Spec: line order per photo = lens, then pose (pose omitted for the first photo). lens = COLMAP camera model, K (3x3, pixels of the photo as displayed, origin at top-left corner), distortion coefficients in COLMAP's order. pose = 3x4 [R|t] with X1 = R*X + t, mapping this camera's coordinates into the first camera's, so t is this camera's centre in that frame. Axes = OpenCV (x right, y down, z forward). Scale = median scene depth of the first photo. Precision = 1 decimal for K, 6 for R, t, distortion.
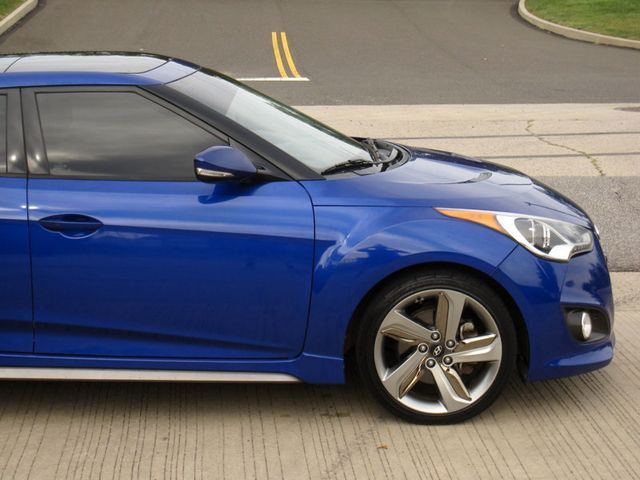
lens RADIAL K [[1536.5, 0, 320.0], [0, 1536.5, 240.0], [0, 0, 1]] dist [-0.062745, -0.265020]
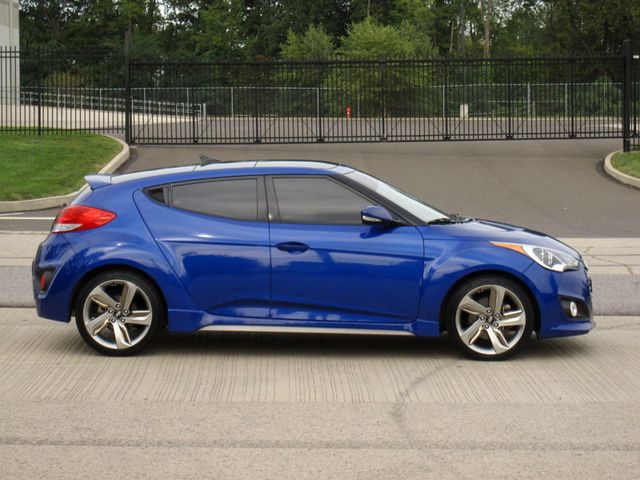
lens RADIAL K [[1798.1, 0, 320.0], [0, 1798.1, 240.0], [0, 0, 1]] dist [0.059002, -1.896455]
pose [[0.998990, 0.011010, -0.043570, -0.033741], [-0.015854, 0.993532, -0.112443, 0.221347], [0.042050, 0.113020, 0.992703, -1.143210]]
